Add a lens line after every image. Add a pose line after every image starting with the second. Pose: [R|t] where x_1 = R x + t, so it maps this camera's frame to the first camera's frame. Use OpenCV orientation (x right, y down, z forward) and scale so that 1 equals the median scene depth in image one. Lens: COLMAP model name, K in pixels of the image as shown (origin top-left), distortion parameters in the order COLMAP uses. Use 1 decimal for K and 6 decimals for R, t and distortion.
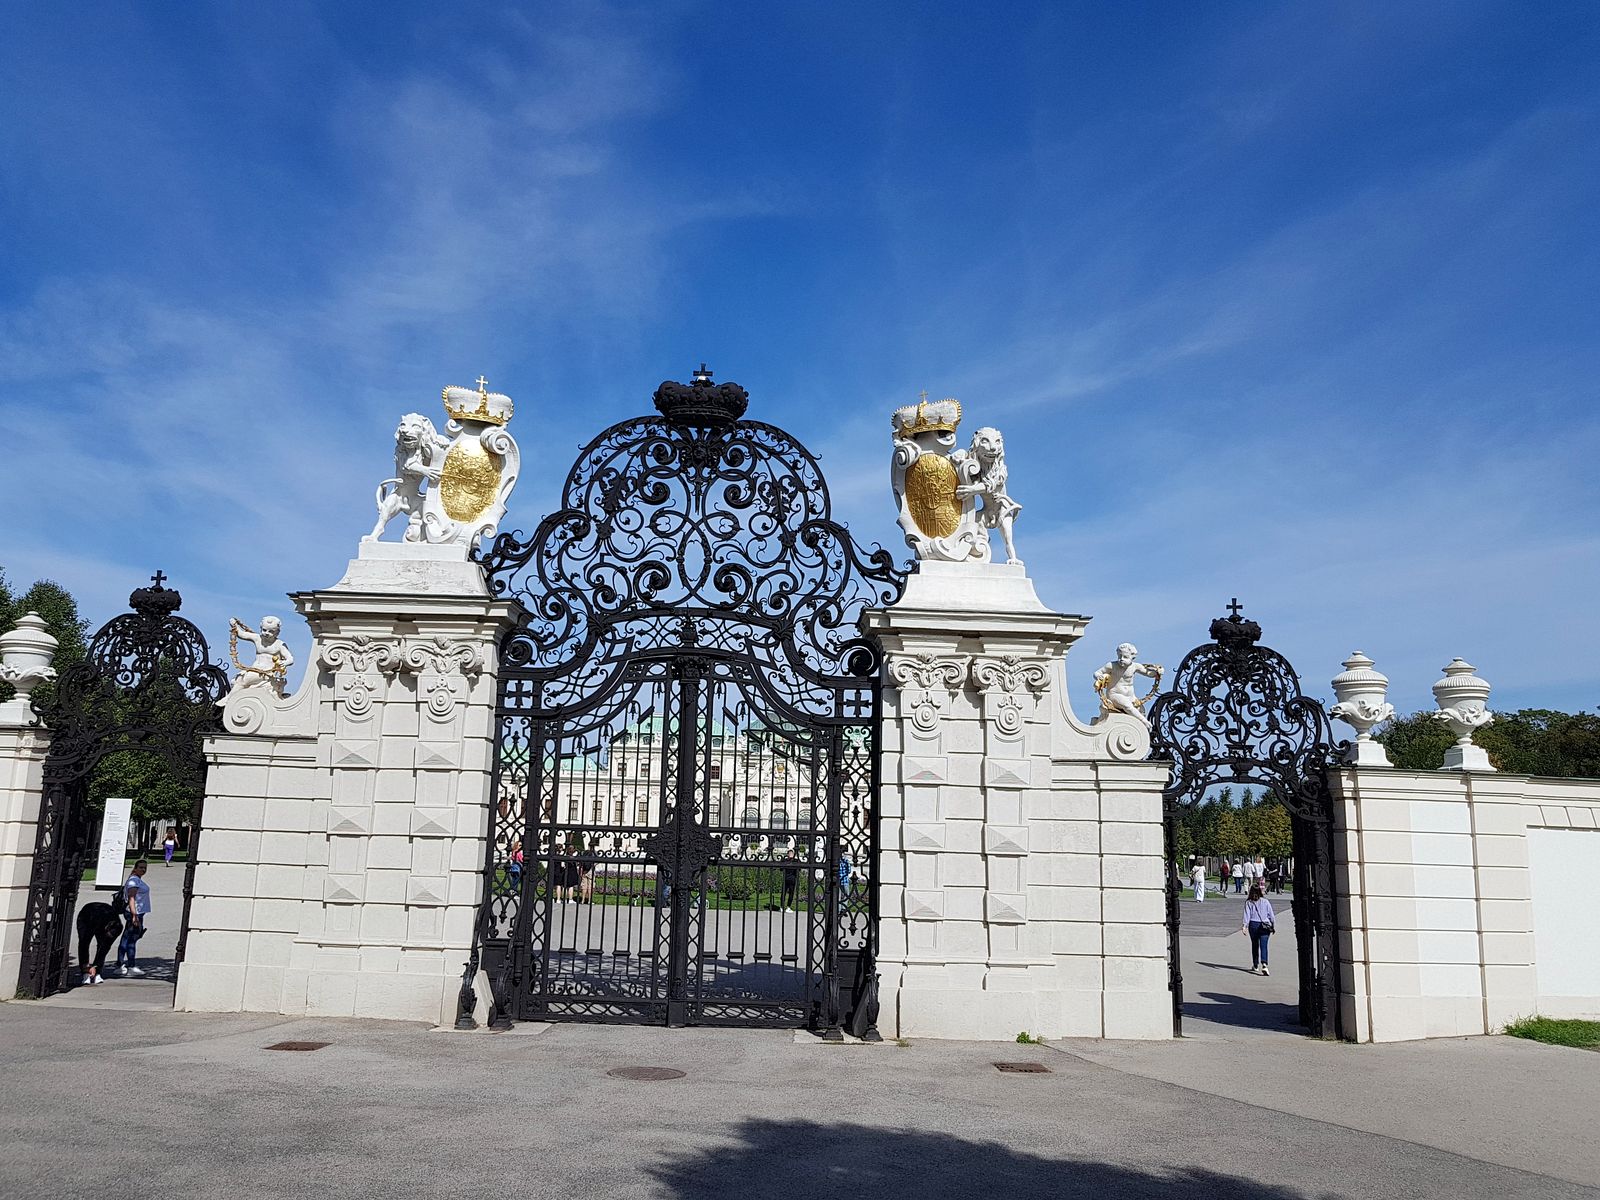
lens RADIAL K [[1233.0, 0, 791.0], [0, 1233.0, 597.4], [0, 0, 1]] dist [-0.014726, 0.009724]
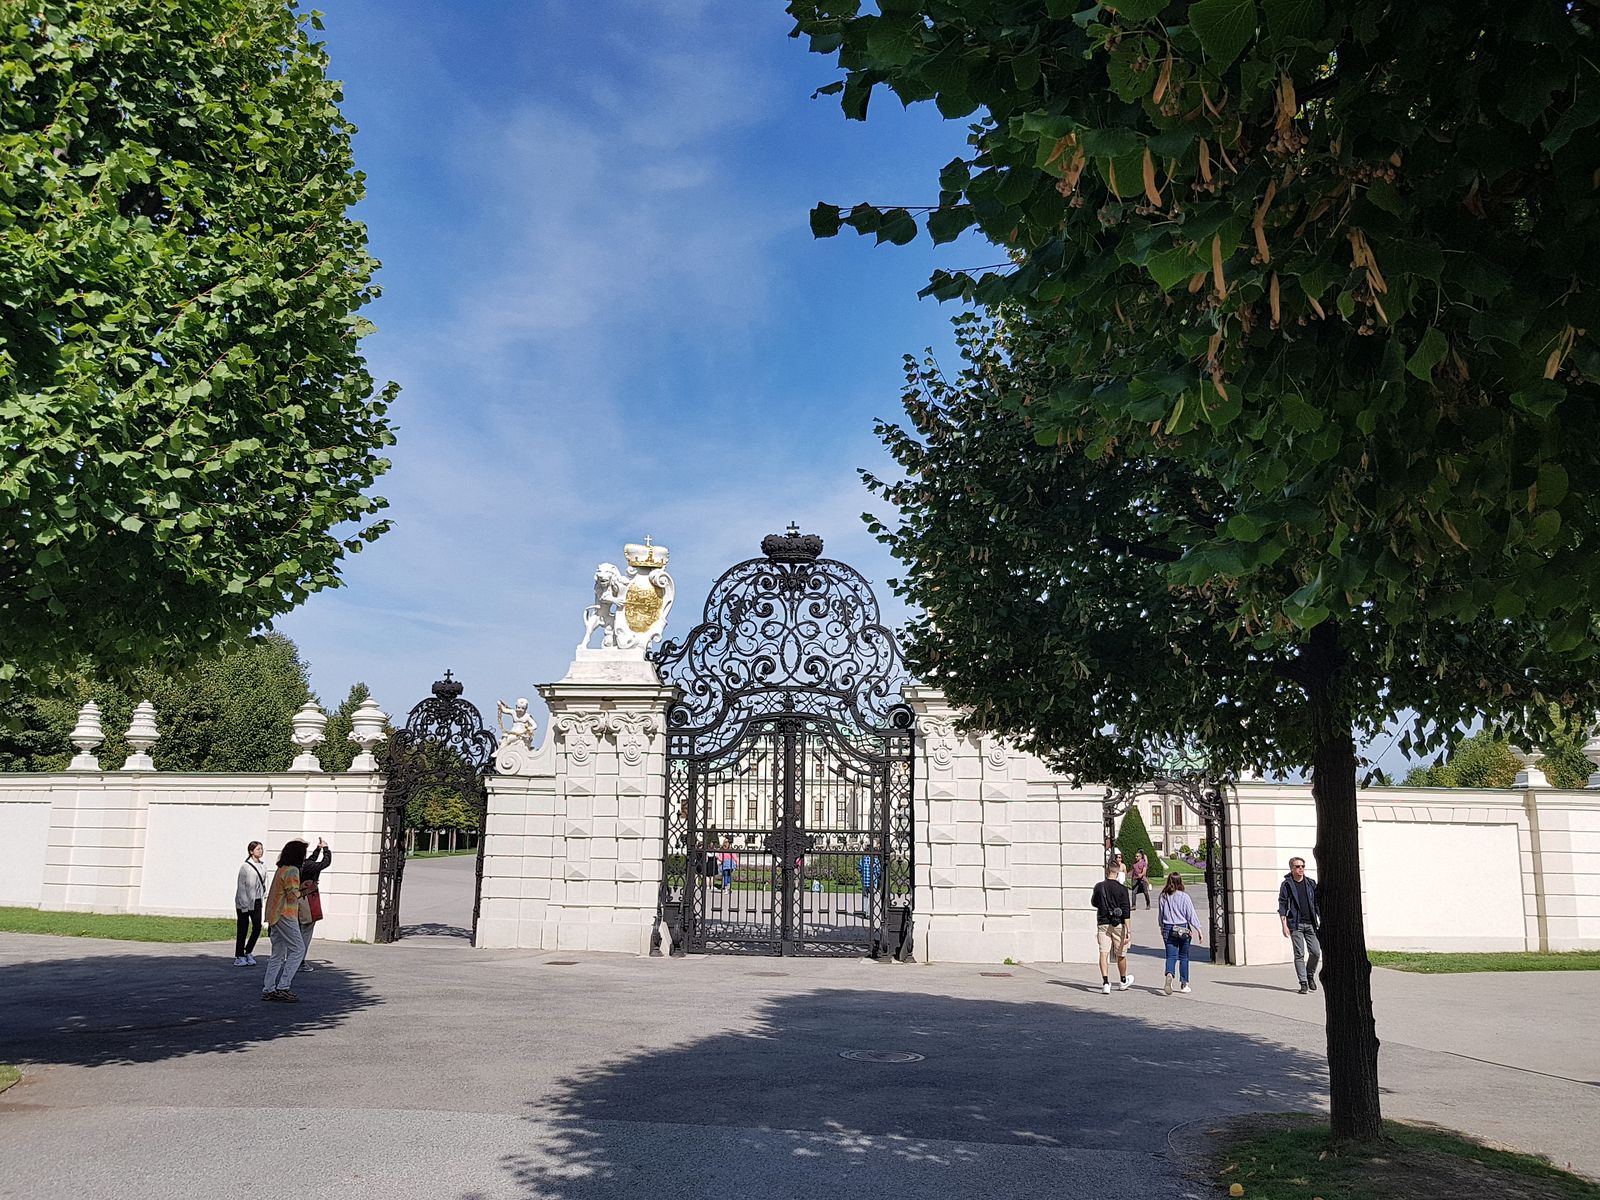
lens RADIAL K [[1233.0, 0, 805.9], [0, 1233.0, 606.0], [0, 0, 1]] dist [-0.014726, 0.009724]
pose [[0.996214, -0.028609, -0.082087, 0.068241], [0.029614, 0.999500, 0.011055, -0.107922], [0.081729, -0.013444, 0.996564, -0.524667]]
